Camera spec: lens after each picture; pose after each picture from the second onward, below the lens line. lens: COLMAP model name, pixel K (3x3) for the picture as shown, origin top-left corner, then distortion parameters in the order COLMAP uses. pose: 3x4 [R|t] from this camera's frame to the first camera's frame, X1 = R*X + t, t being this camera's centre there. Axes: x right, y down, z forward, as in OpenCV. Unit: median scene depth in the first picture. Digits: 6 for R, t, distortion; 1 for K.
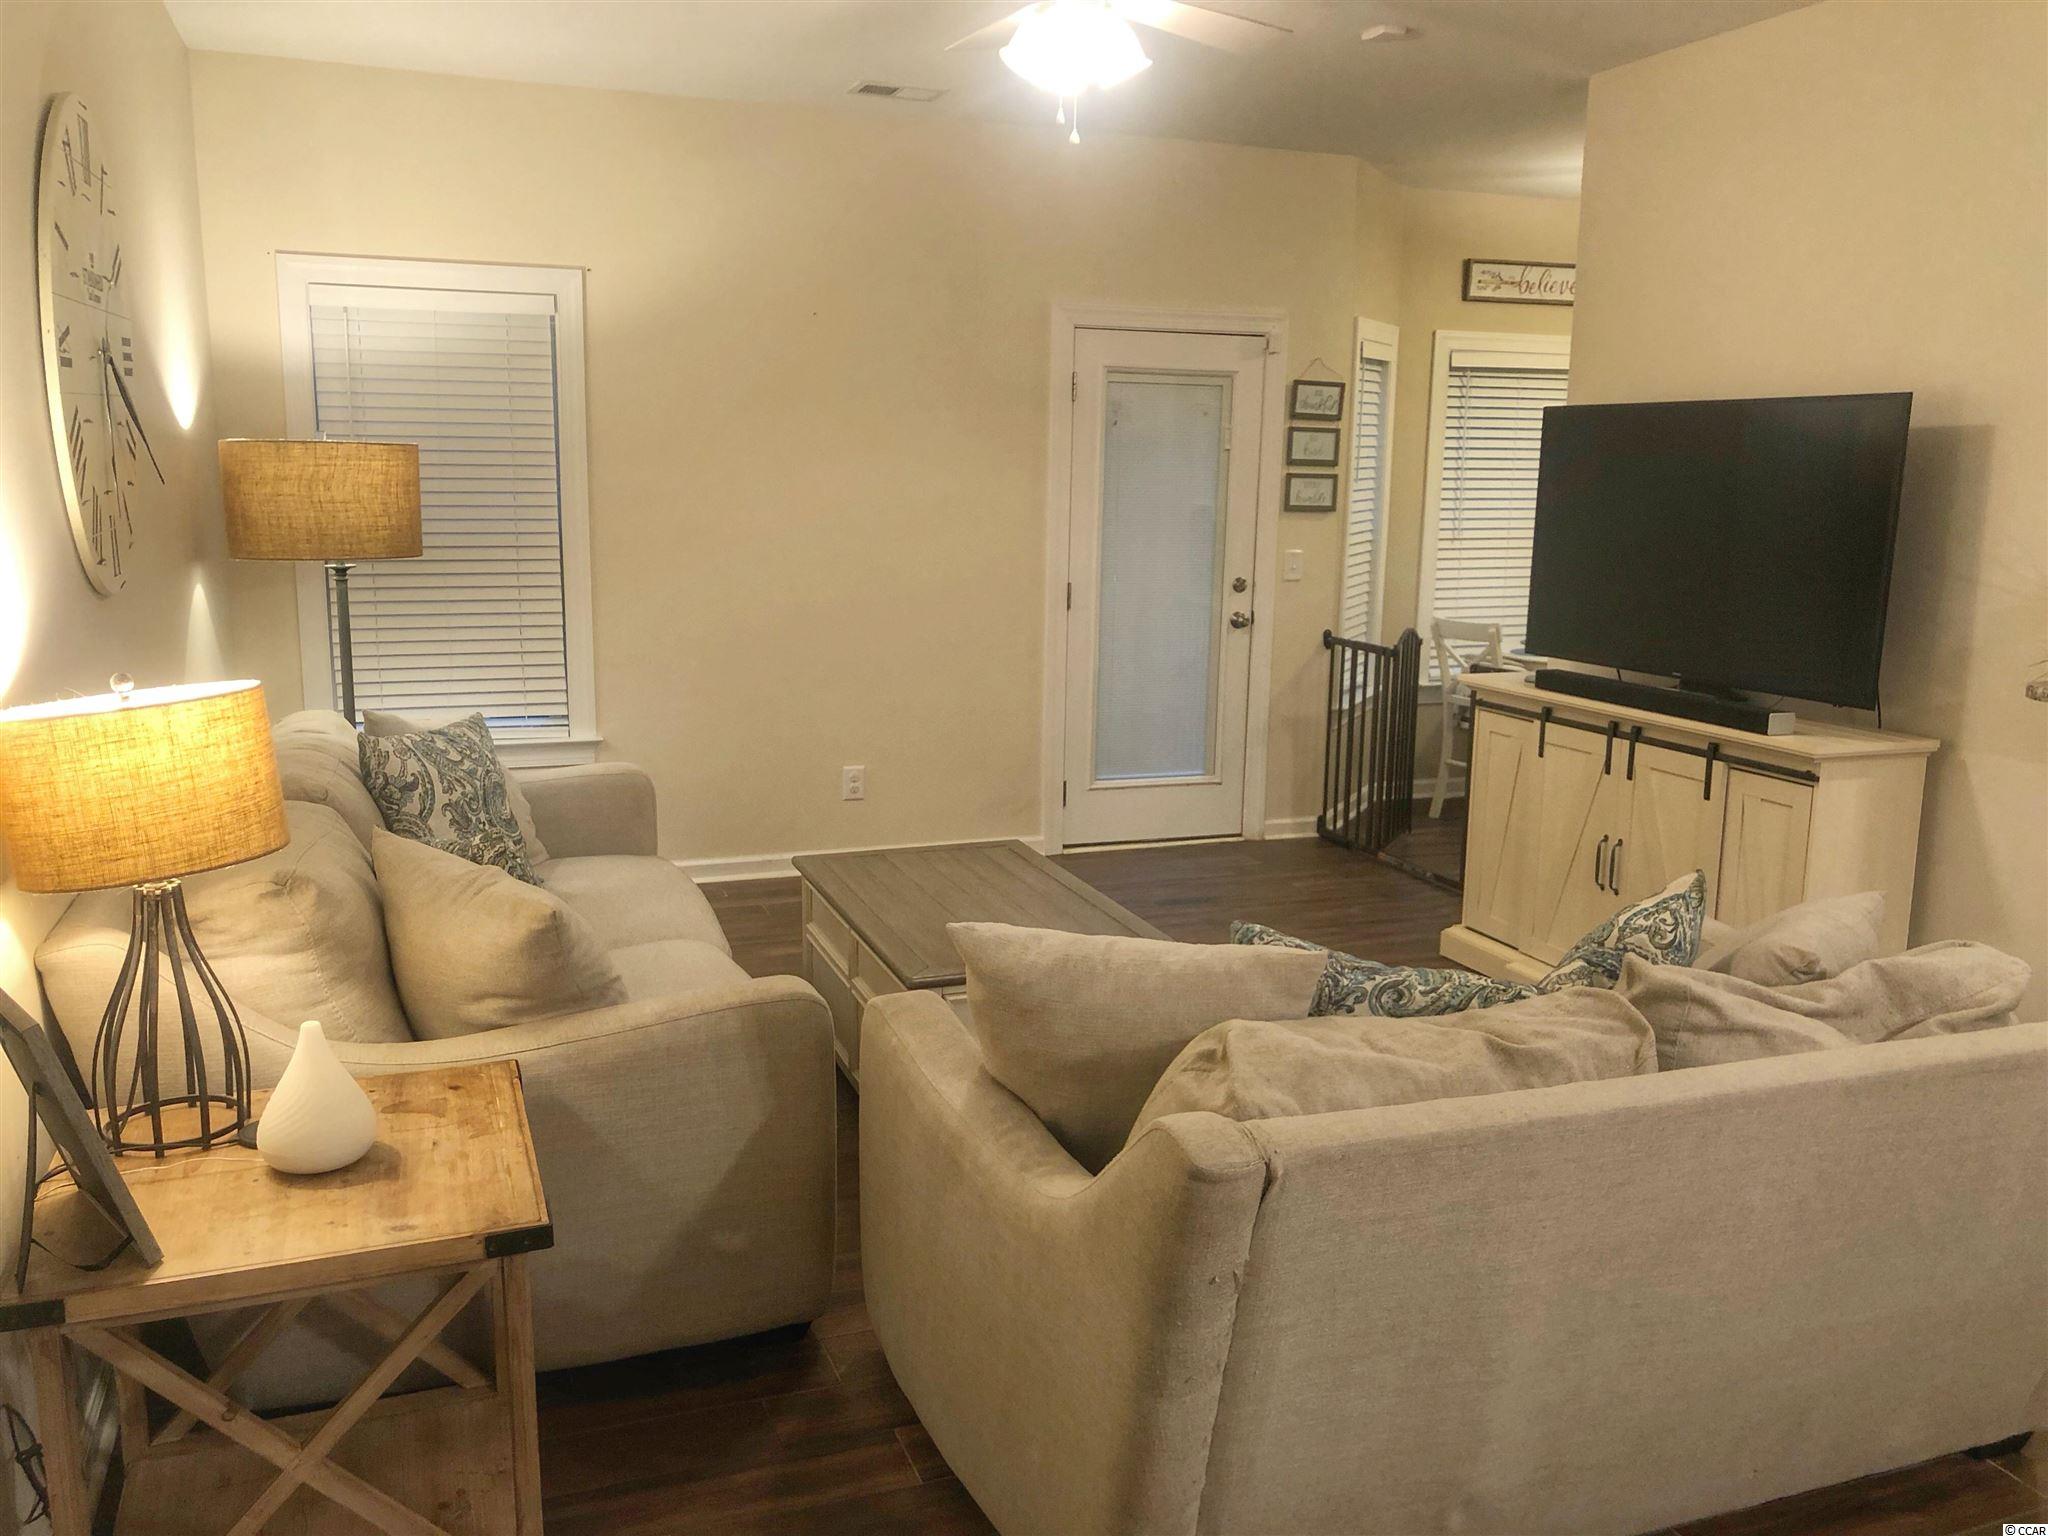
lens RADIAL K [[1663.2, 0, 1022.9], [0, 1663.2, 759.2], [0, 0, 1]] dist [0.025992, -0.030608]
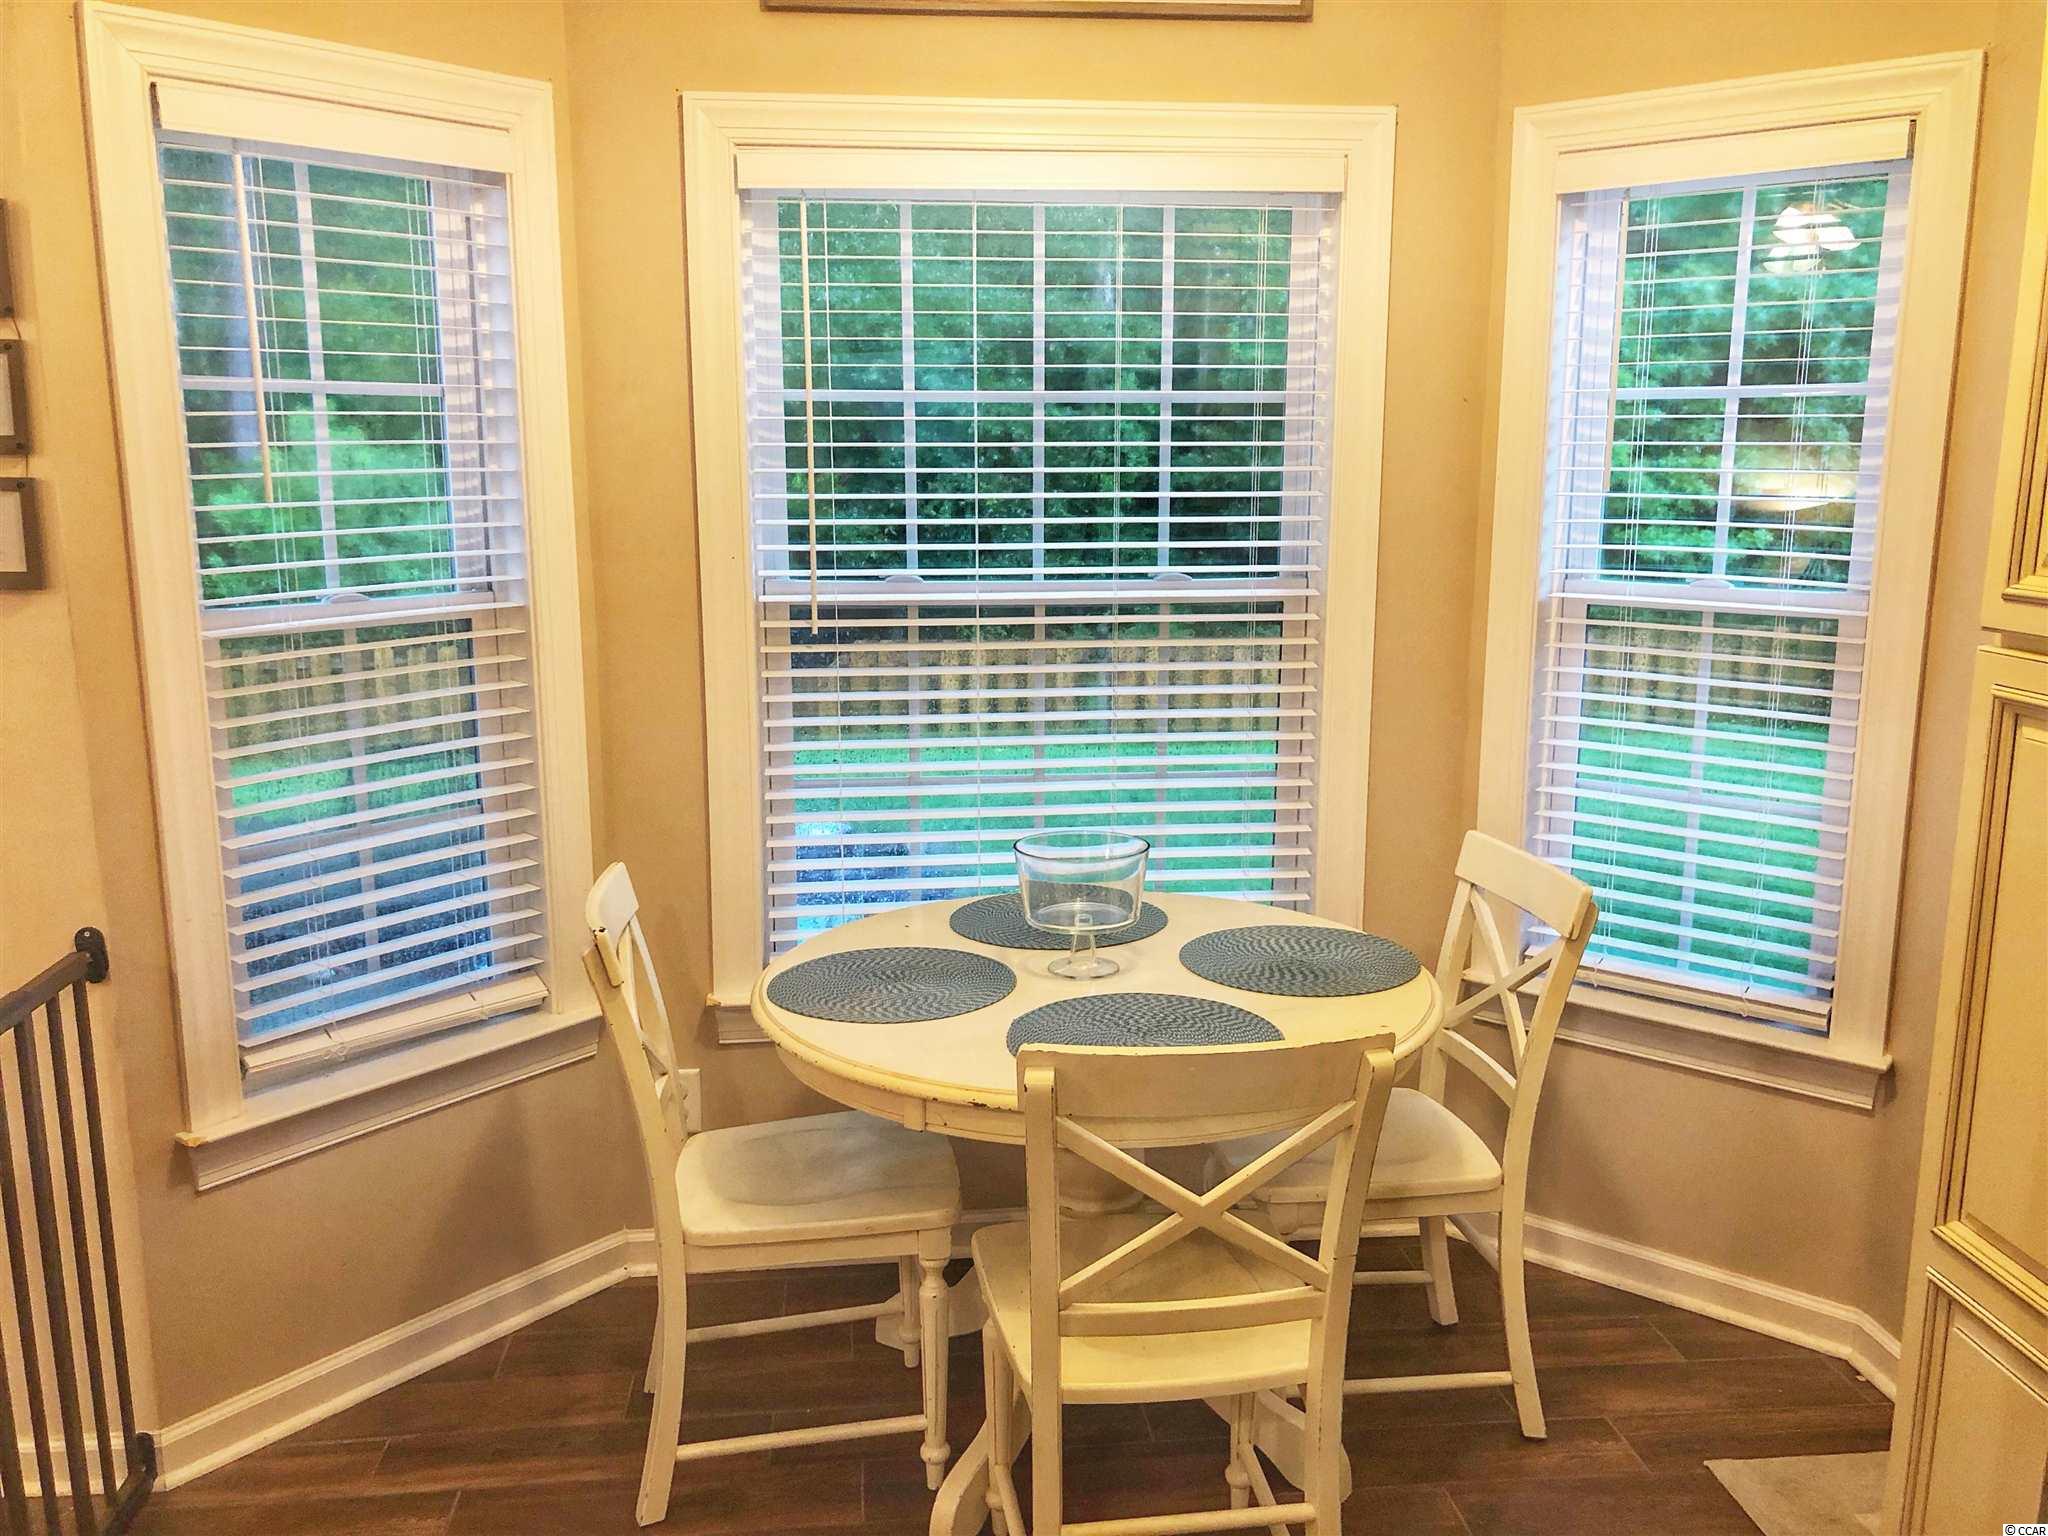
lens RADIAL K [[1703.2, 0, 1062.3], [0, 1703.2, 794.8], [0, 0, 1]] dist [0.086175, -0.194816]
pose [[0.972574, 0.035388, -0.229884, 0.561265], [-0.031133, 0.999271, 0.022109, -0.143731], [0.230499, -0.014346, 0.972967, 0.842062]]
